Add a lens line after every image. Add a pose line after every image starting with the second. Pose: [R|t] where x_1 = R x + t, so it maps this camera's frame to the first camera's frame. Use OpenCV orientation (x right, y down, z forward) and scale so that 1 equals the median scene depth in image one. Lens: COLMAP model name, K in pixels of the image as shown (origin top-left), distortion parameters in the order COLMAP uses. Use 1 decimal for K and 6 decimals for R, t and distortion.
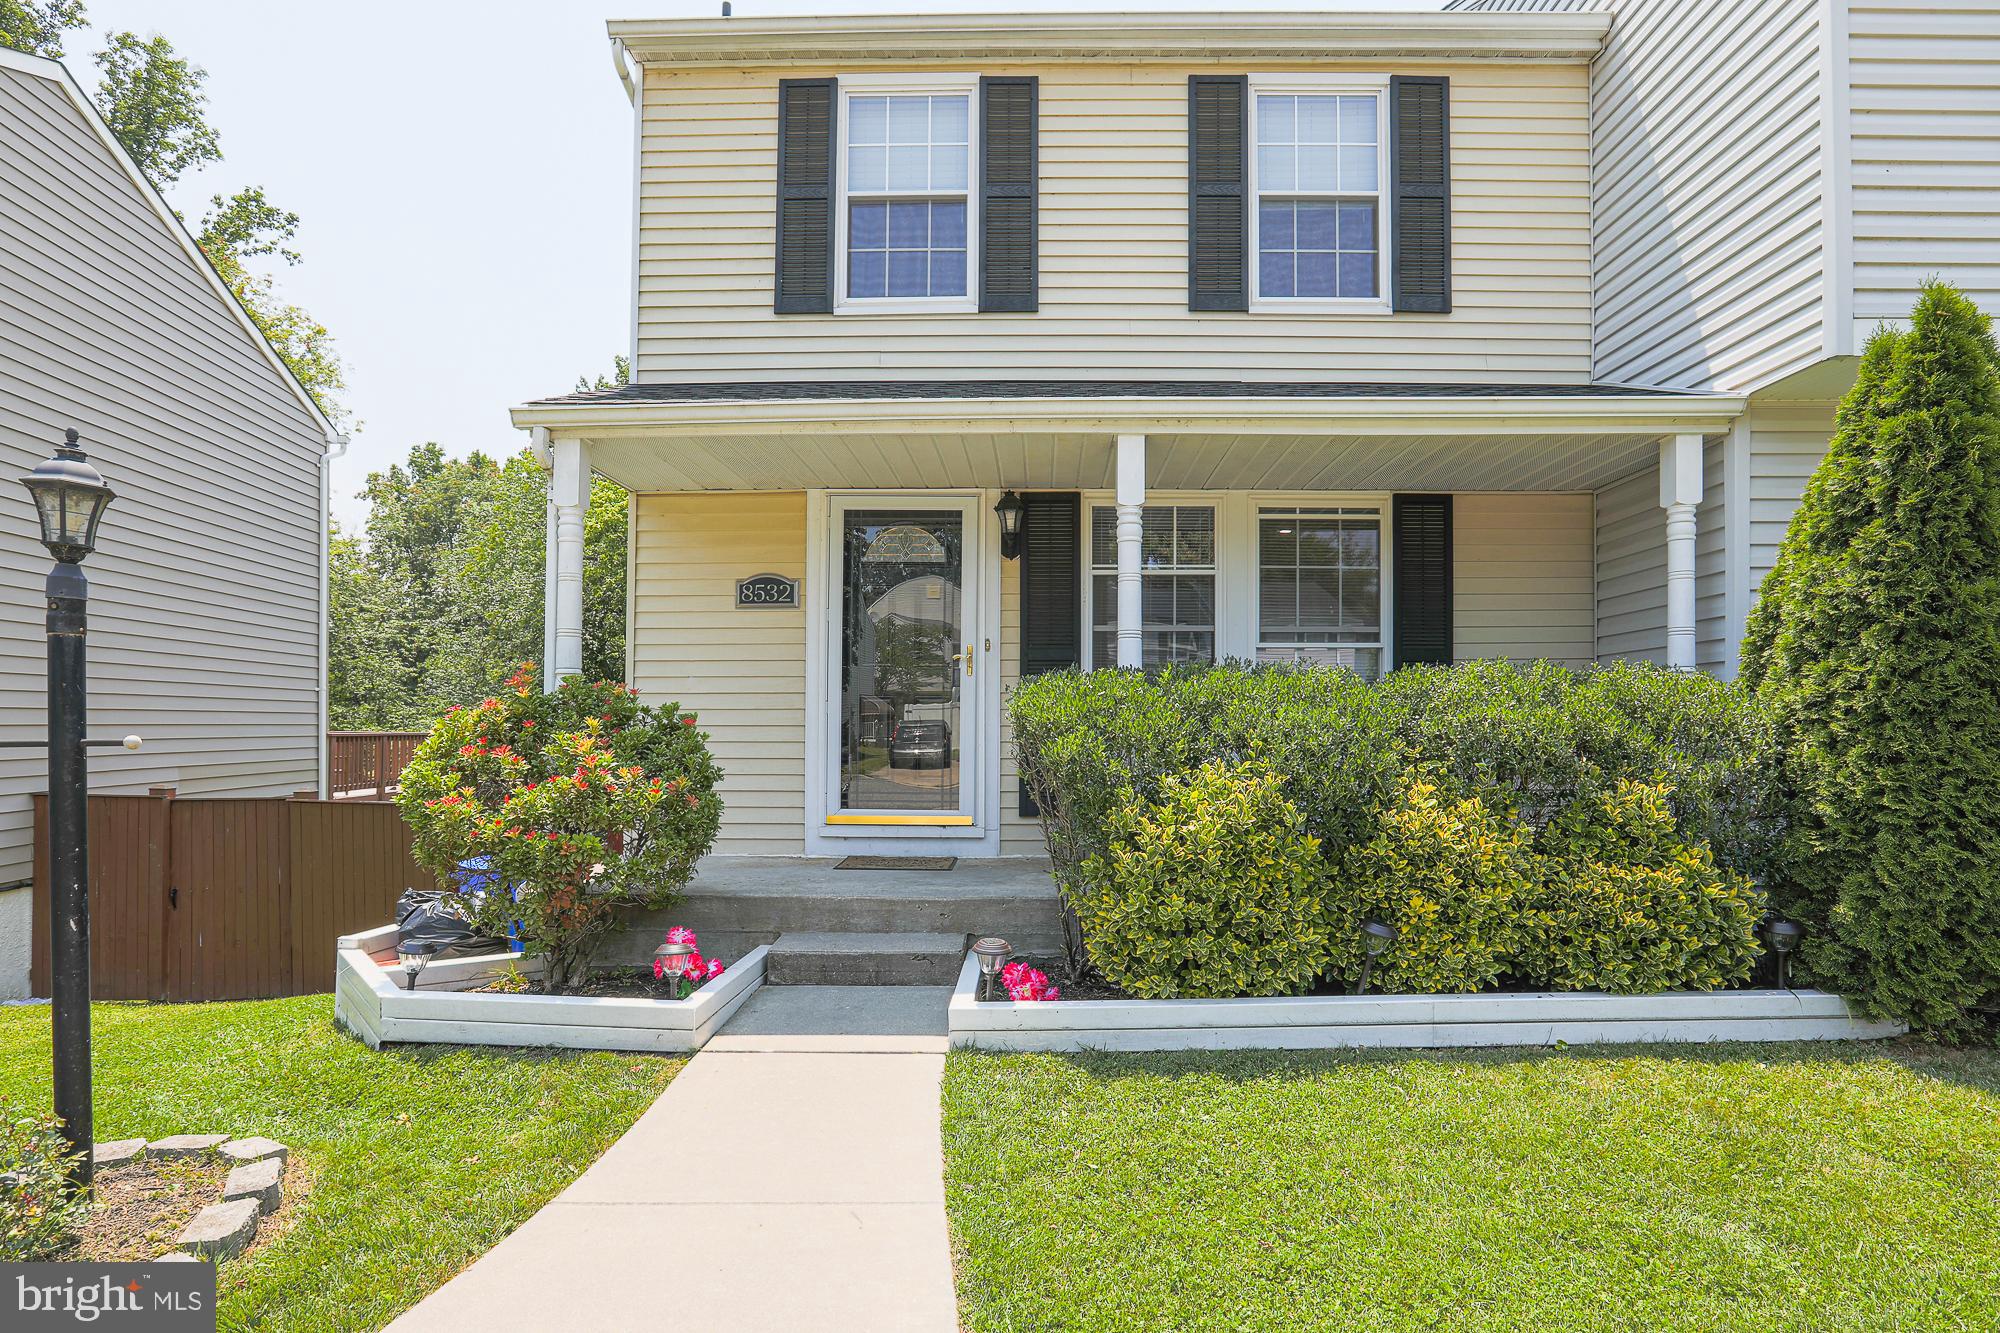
lens RADIAL K [[989.7, 0, 960.3], [0, 989.7, 725.5], [0, 0, 1]] dist [-0.048726, 0.013257]
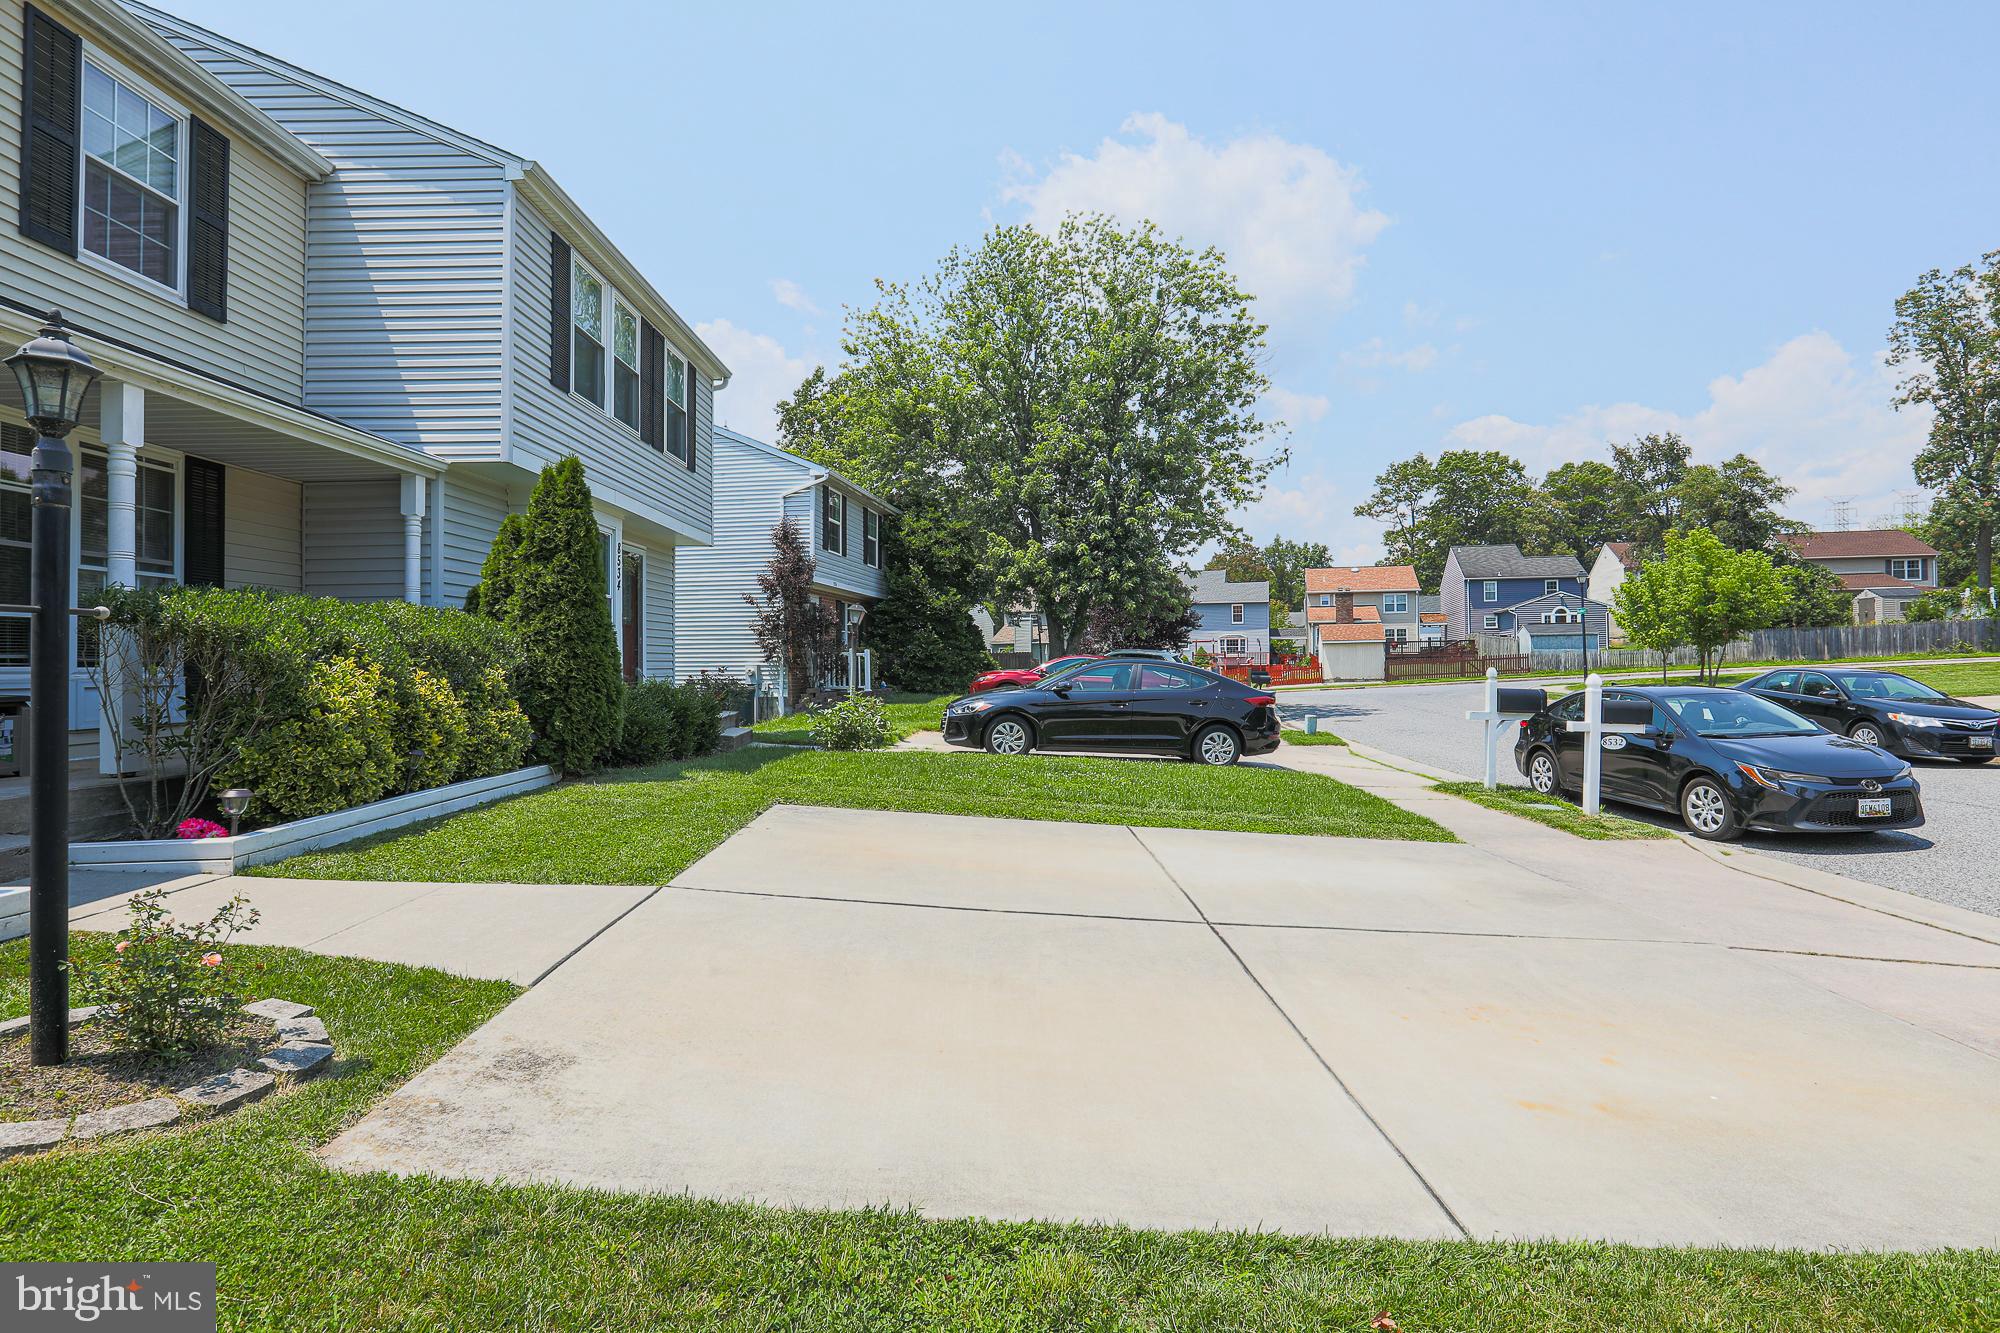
lens RADIAL K [[989.7, 0, 1011.1], [0, 989.7, 657.3], [0, 0, 1]] dist [-0.048726, 0.013257]
pose [[-0.021380, 0.008780, 0.999733, -0.787330], [0.005368, 0.999948, -0.008667, 0.034063], [-0.999757, 0.005181, -0.021426, -0.013719]]
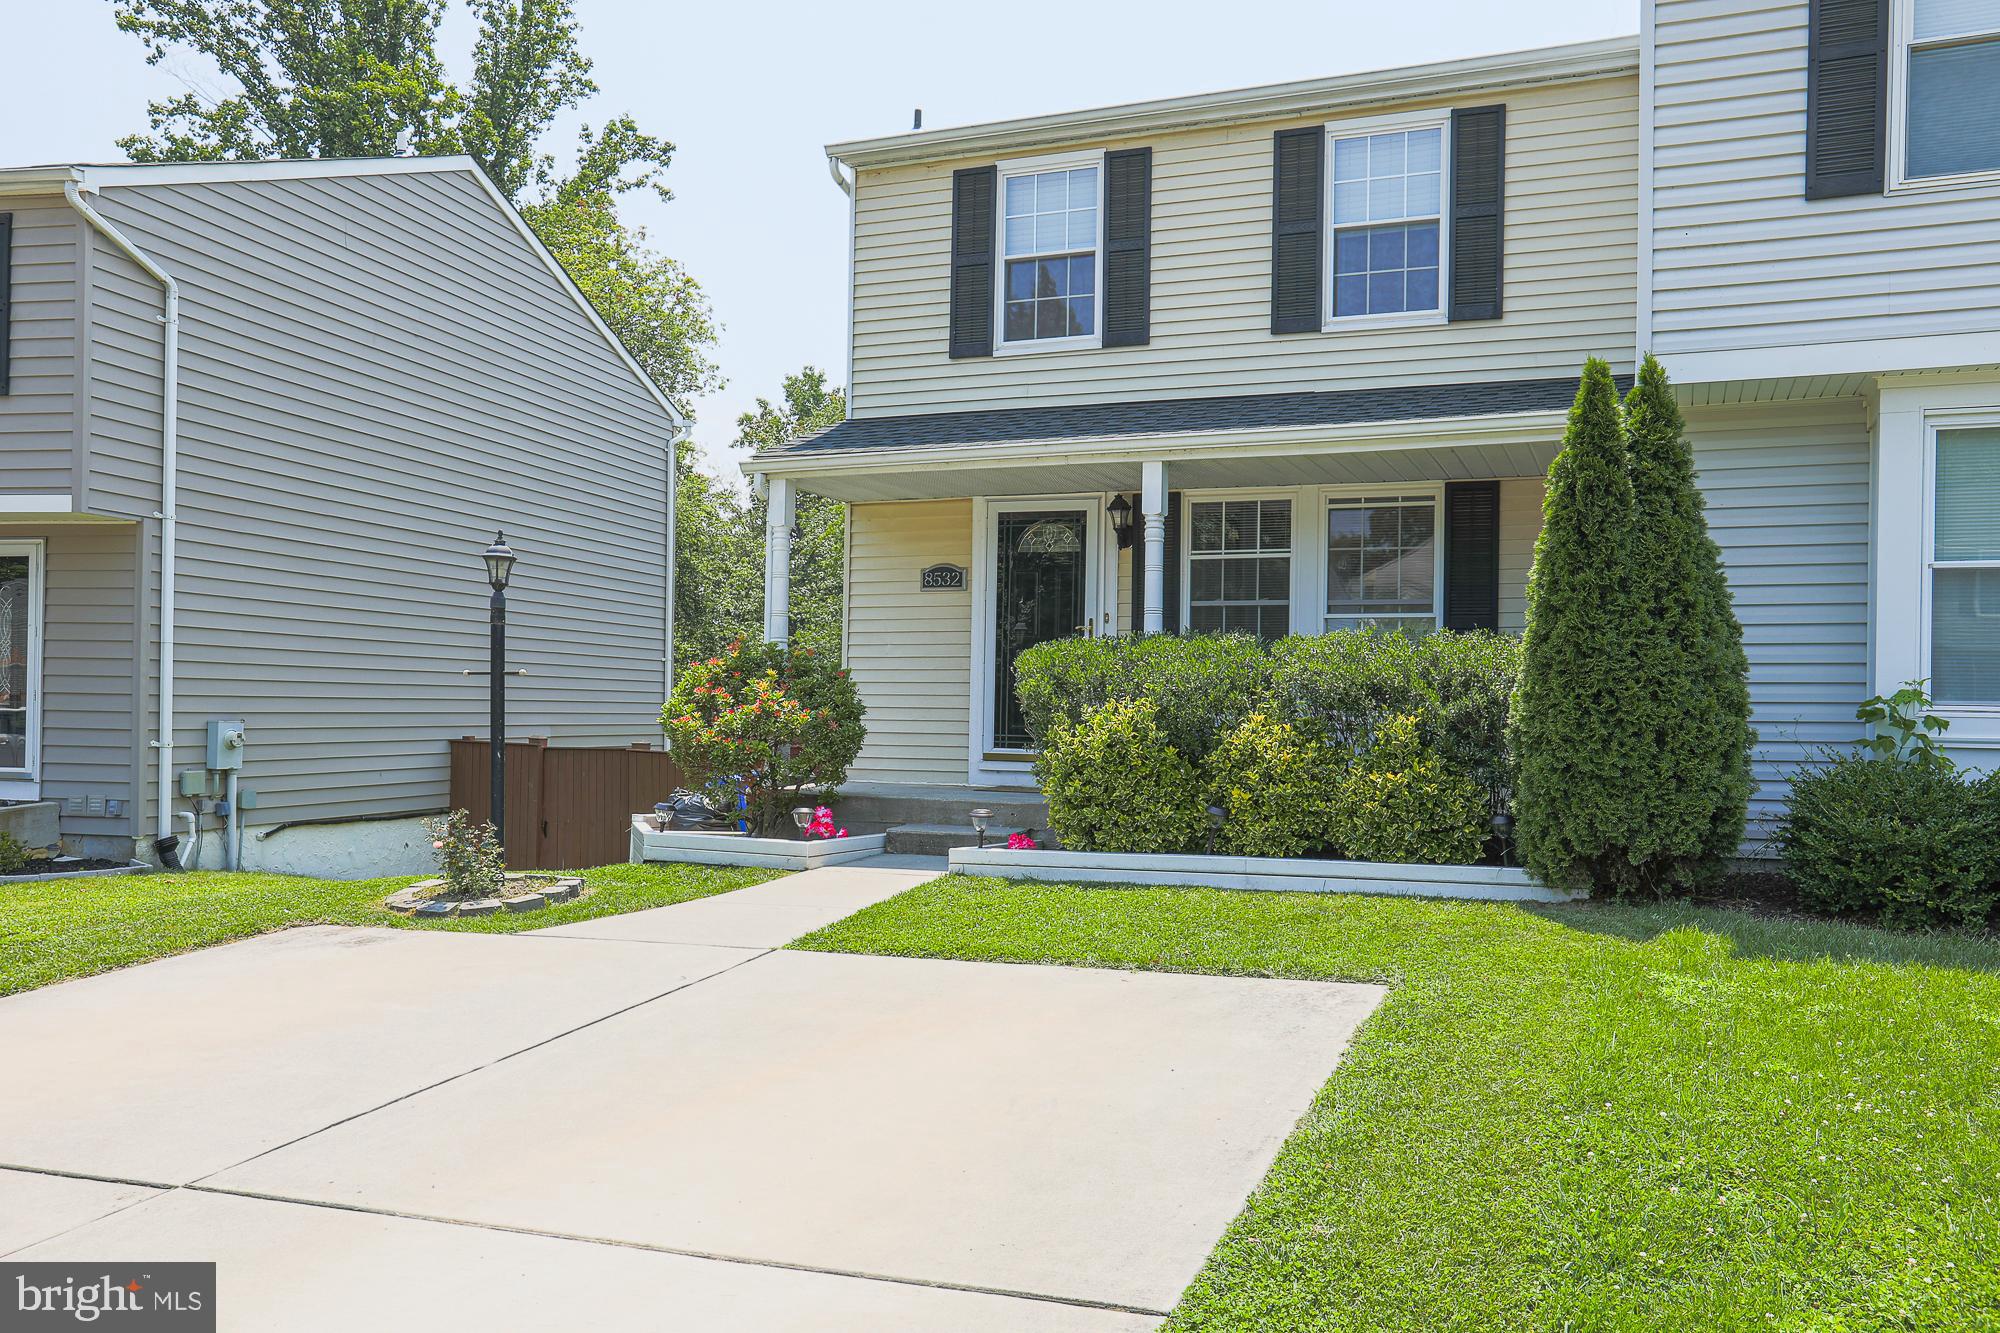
lens RADIAL K [[1311.5, 0, 1072.9], [0, 1311.5, 716.9], [0, 0, 1]] dist [-0.039284, 0.027495]
pose [[0.954081, 0.012952, -0.299268, 0.489193], [-0.012319, 0.999916, 0.004001, 0.035907], [0.299295, -0.000131, 0.954161, -0.584133]]
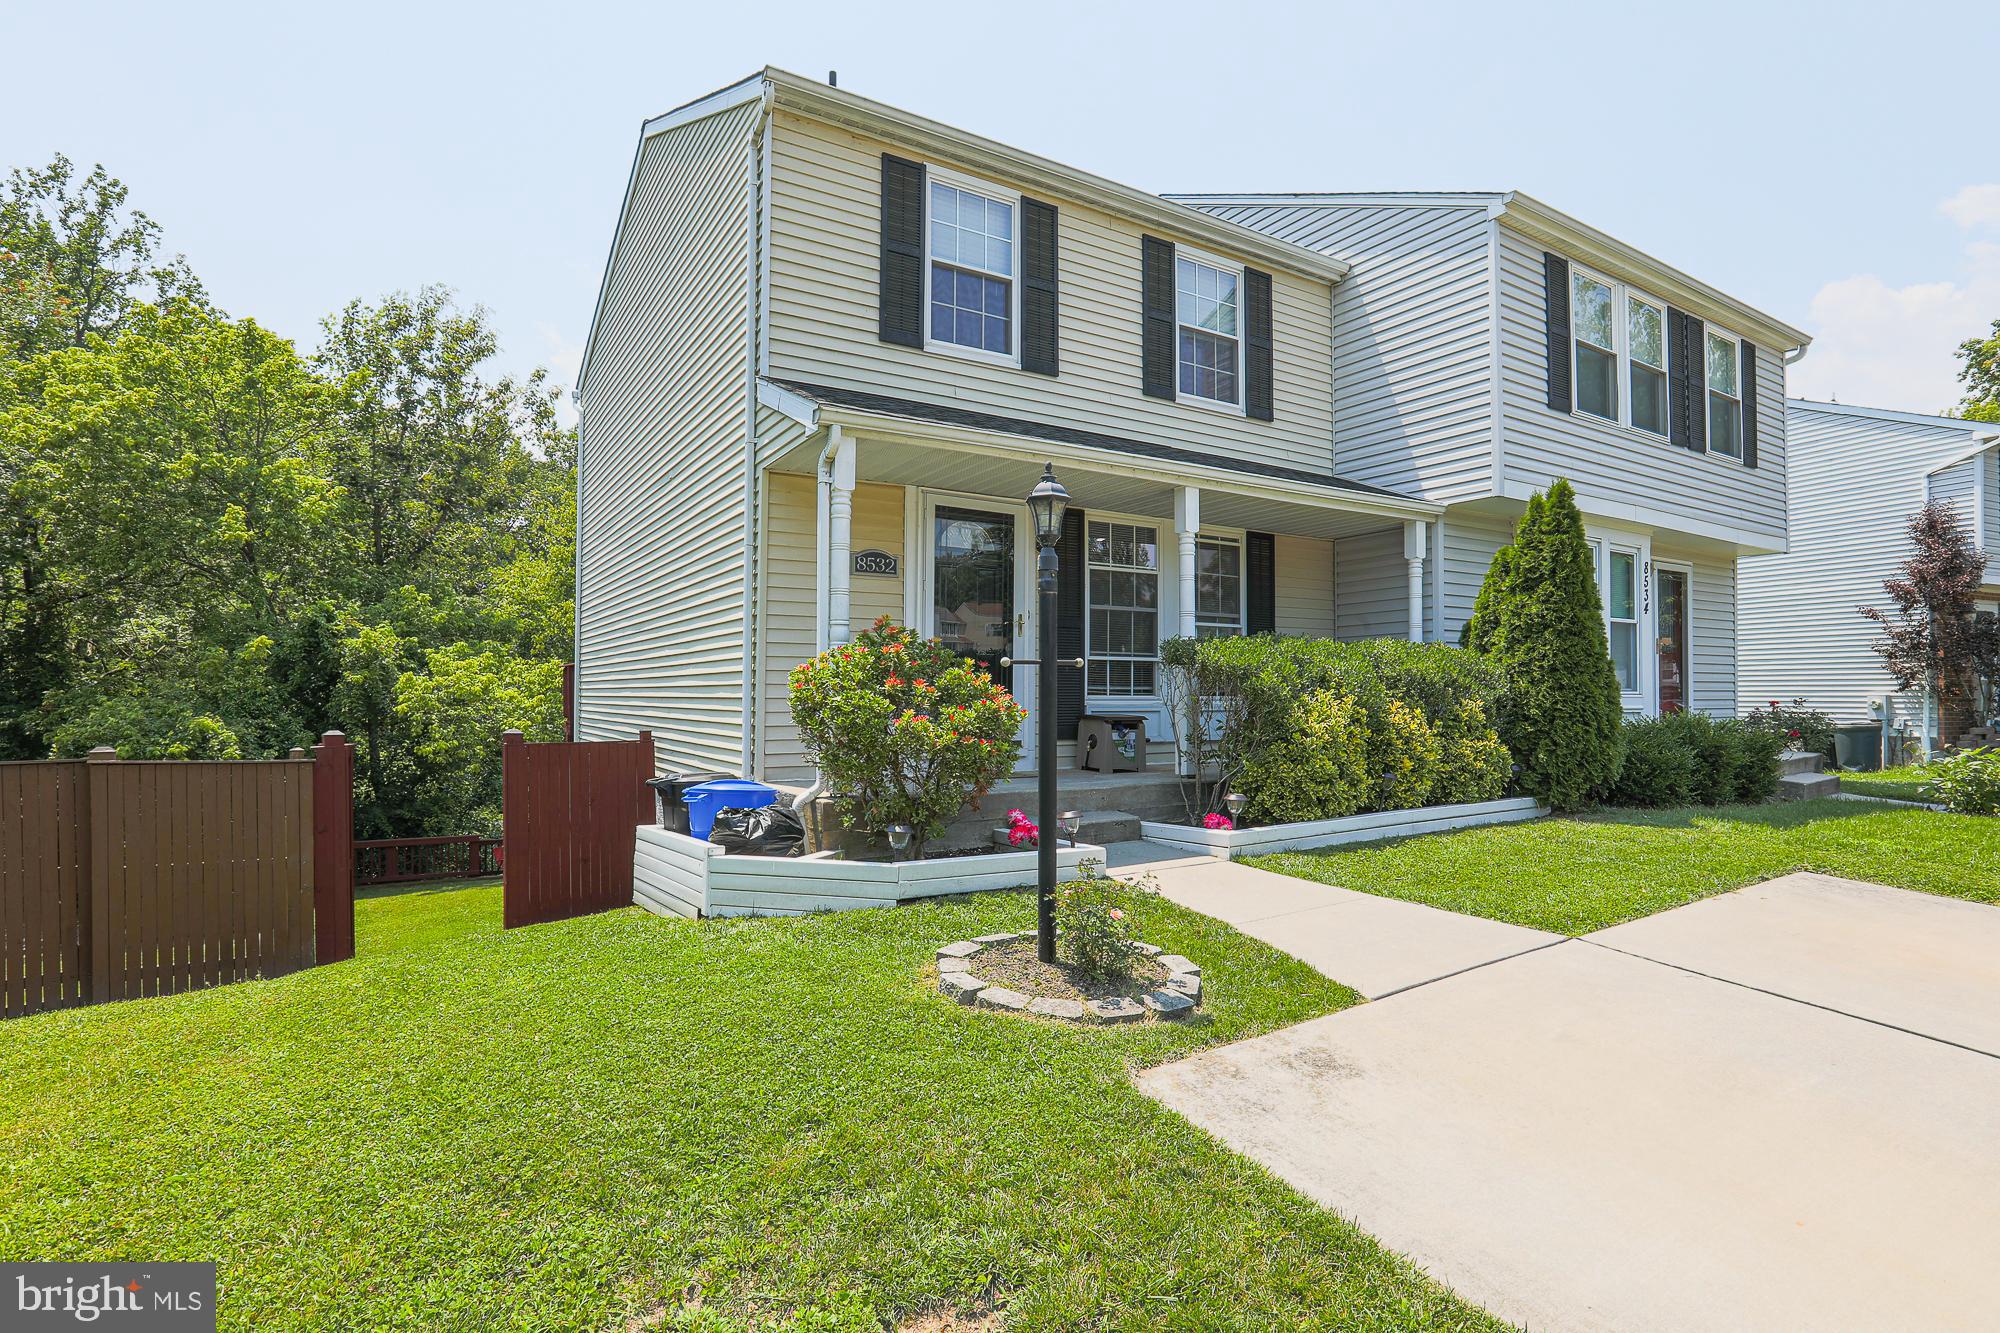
lens RADIAL K [[989.7, 0, 1009.9], [0, 989.7, 678.3], [0, 0, 1]] dist [-0.048726, 0.013257]
pose [[0.844092, 0.011633, 0.536071, -0.733150], [-0.002180, 0.999831, -0.018264, 0.031152], [-0.536193, 0.014248, 0.843975, -0.137129]]
